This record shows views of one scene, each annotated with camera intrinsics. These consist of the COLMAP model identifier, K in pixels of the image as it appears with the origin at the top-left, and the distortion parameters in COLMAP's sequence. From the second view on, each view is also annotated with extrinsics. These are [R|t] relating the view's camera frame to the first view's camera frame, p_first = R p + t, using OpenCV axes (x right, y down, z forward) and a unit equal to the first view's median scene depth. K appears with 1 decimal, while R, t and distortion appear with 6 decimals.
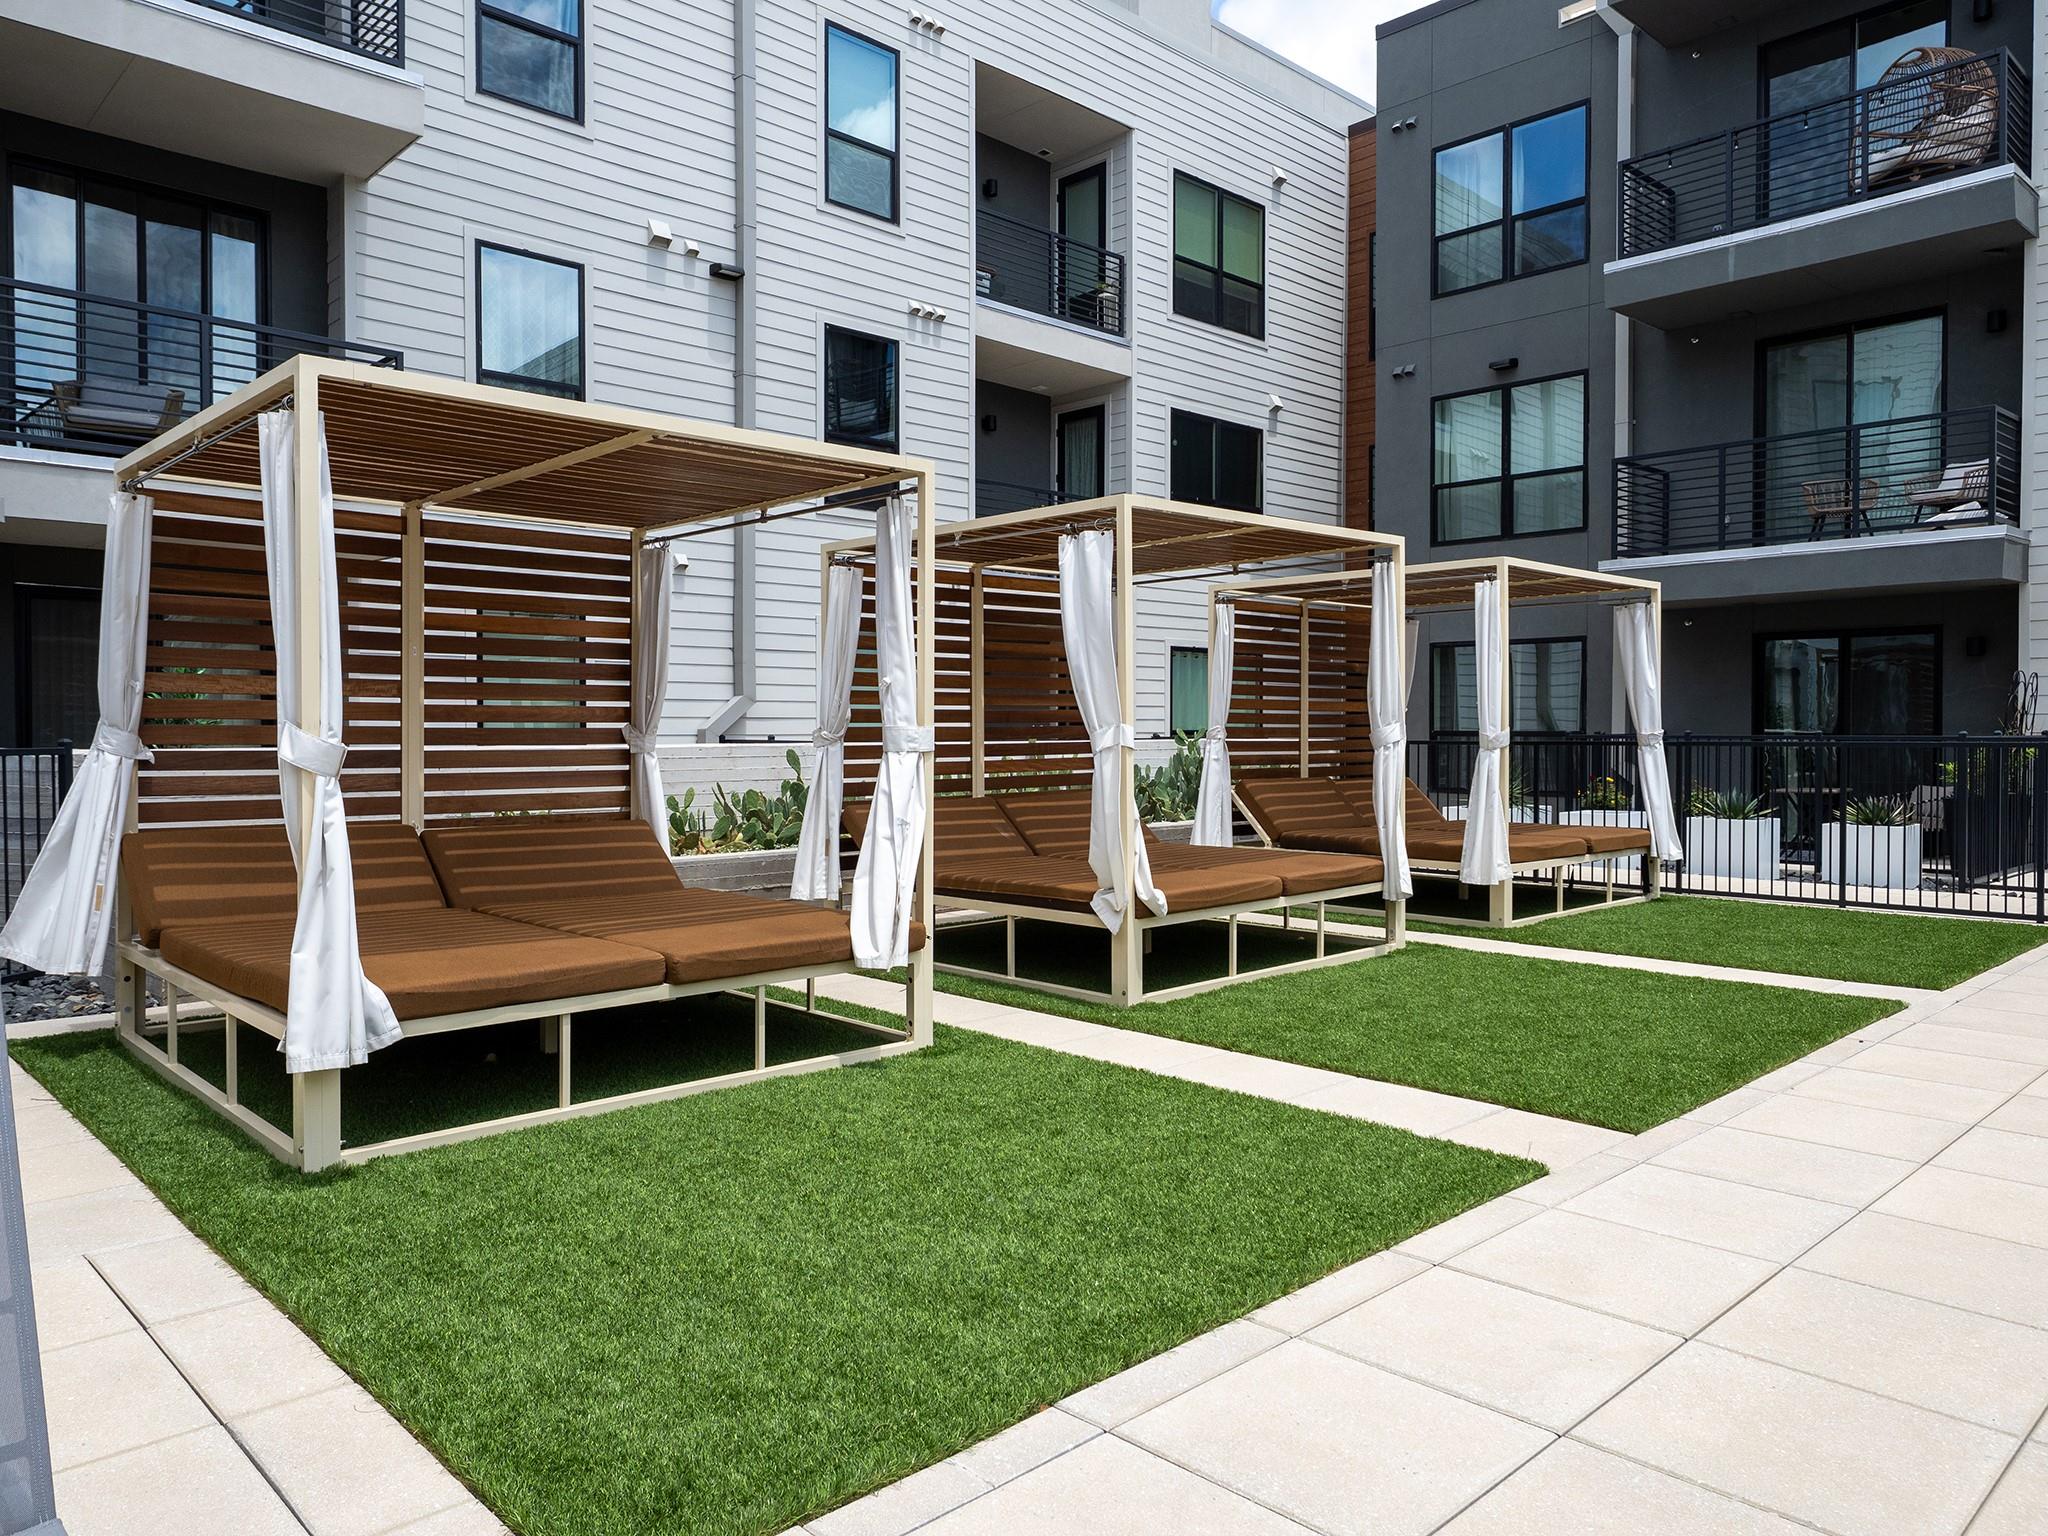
lens RADIAL K [[1419.5, 0, 1026.0], [0, 1419.5, 758.8], [0, 0, 1]] dist [0.006321, -0.003317]
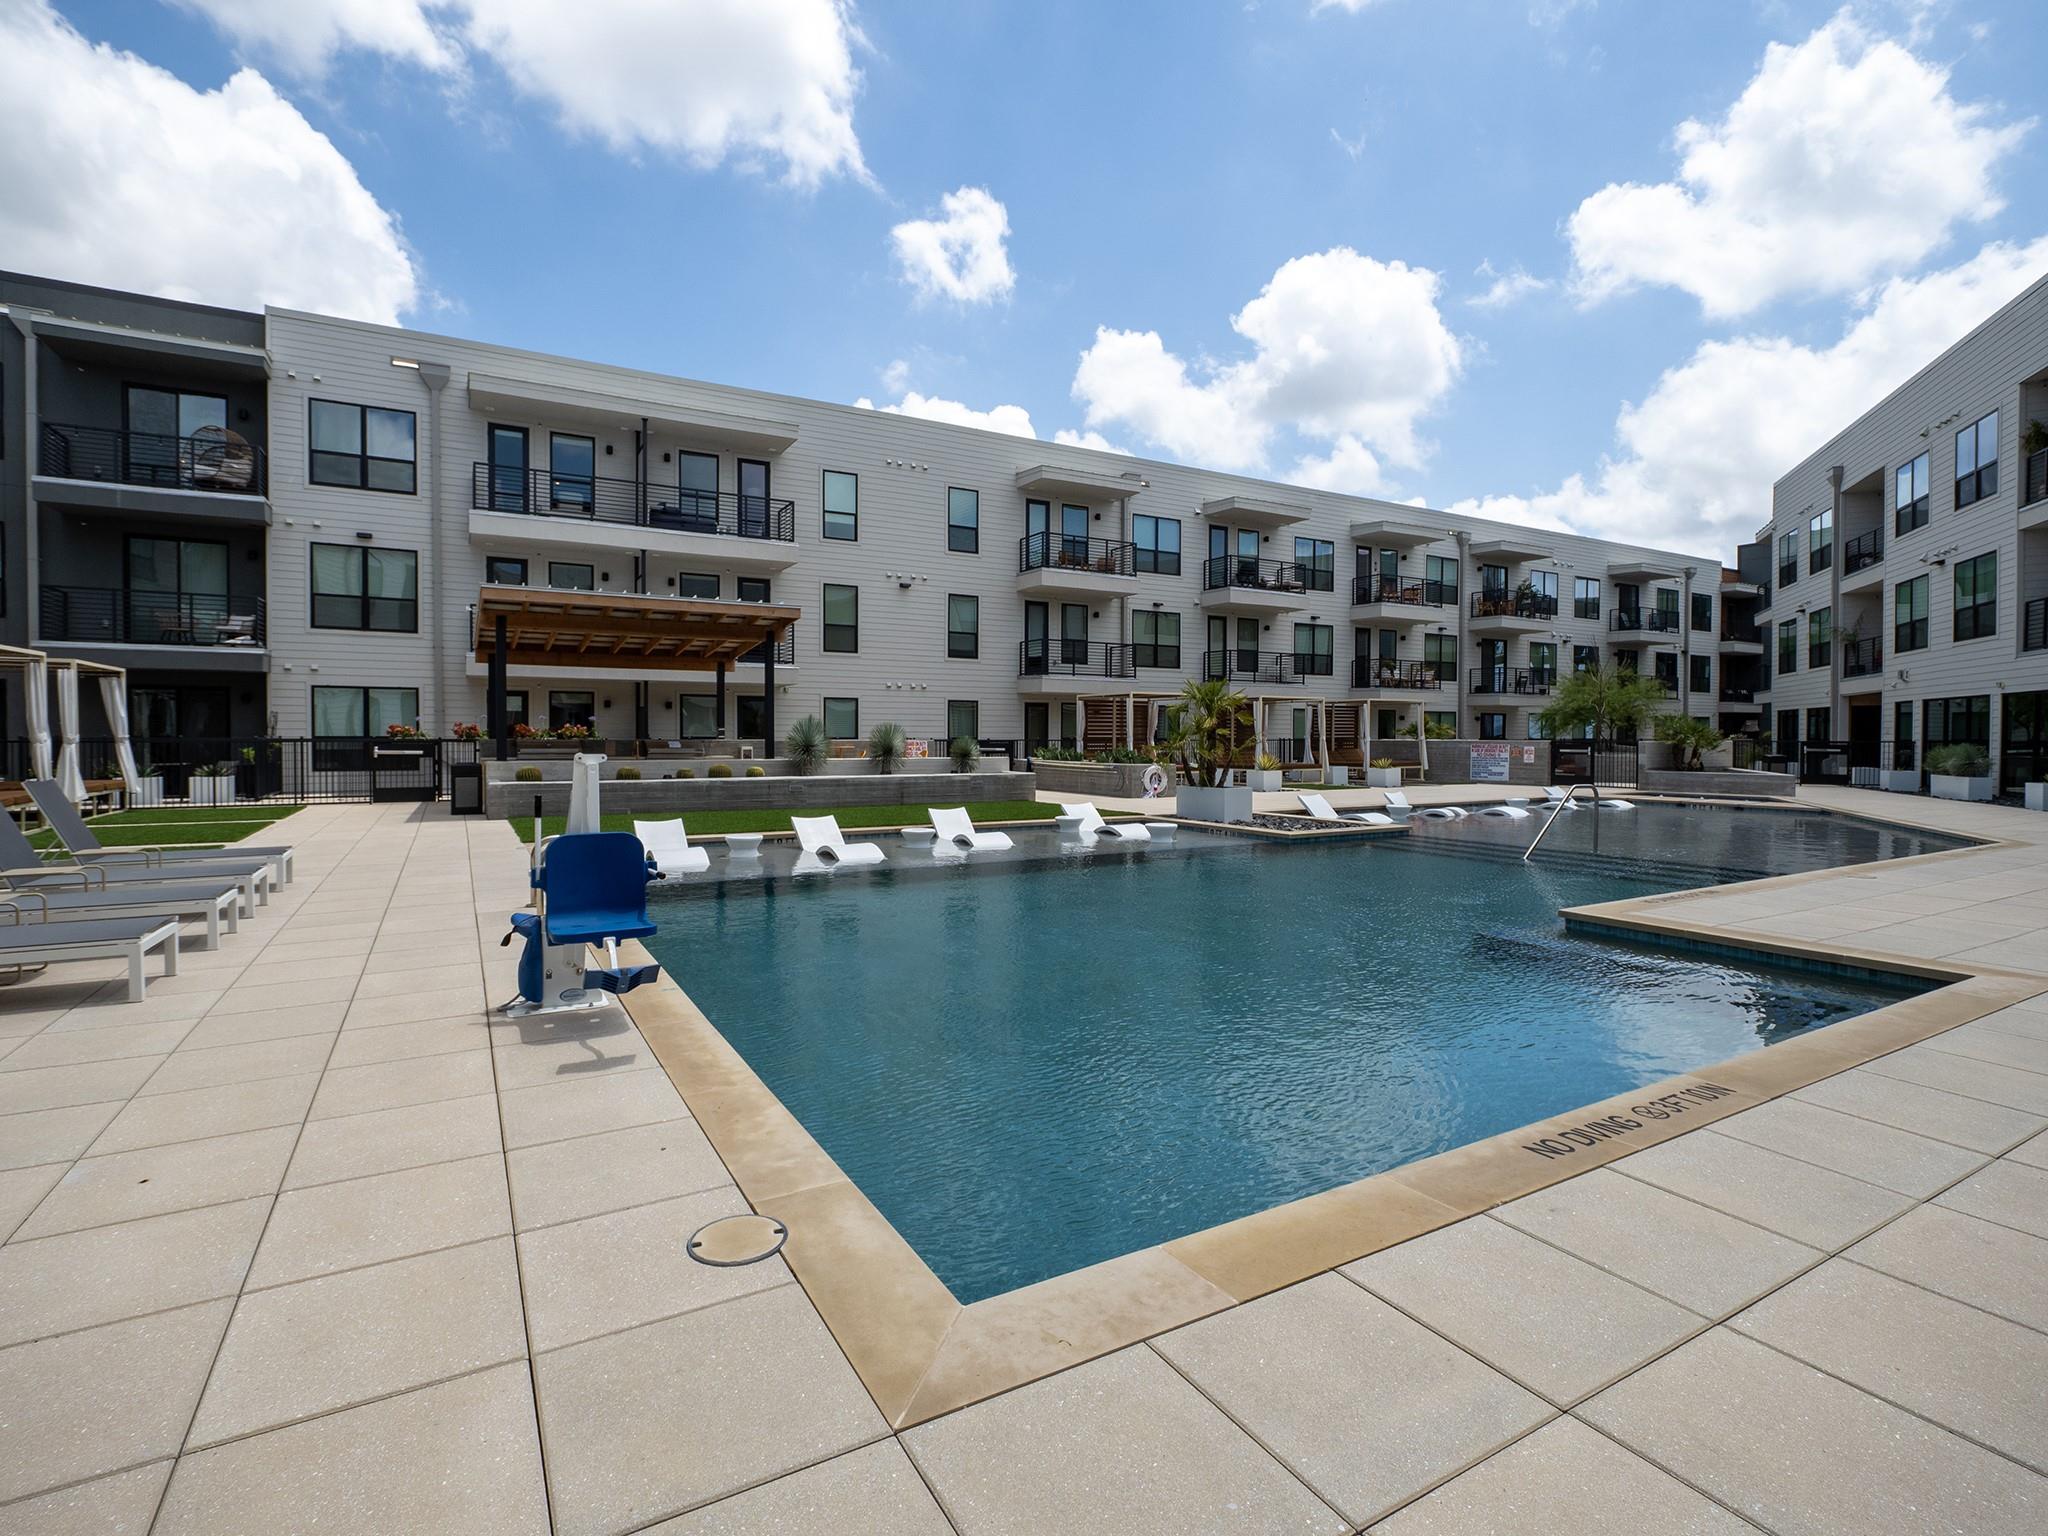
lens RADIAL K [[979.8, 0, 1022.2], [0, 979.8, 759.2], [0, 0, 1]] dist [-0.007869, -0.002144]
pose [[0.232445, -0.017296, 0.972456, -0.576303], [0.012686, 0.999811, 0.014750, 0.010716], [-0.972527, 0.008908, 0.232621, -0.581208]]
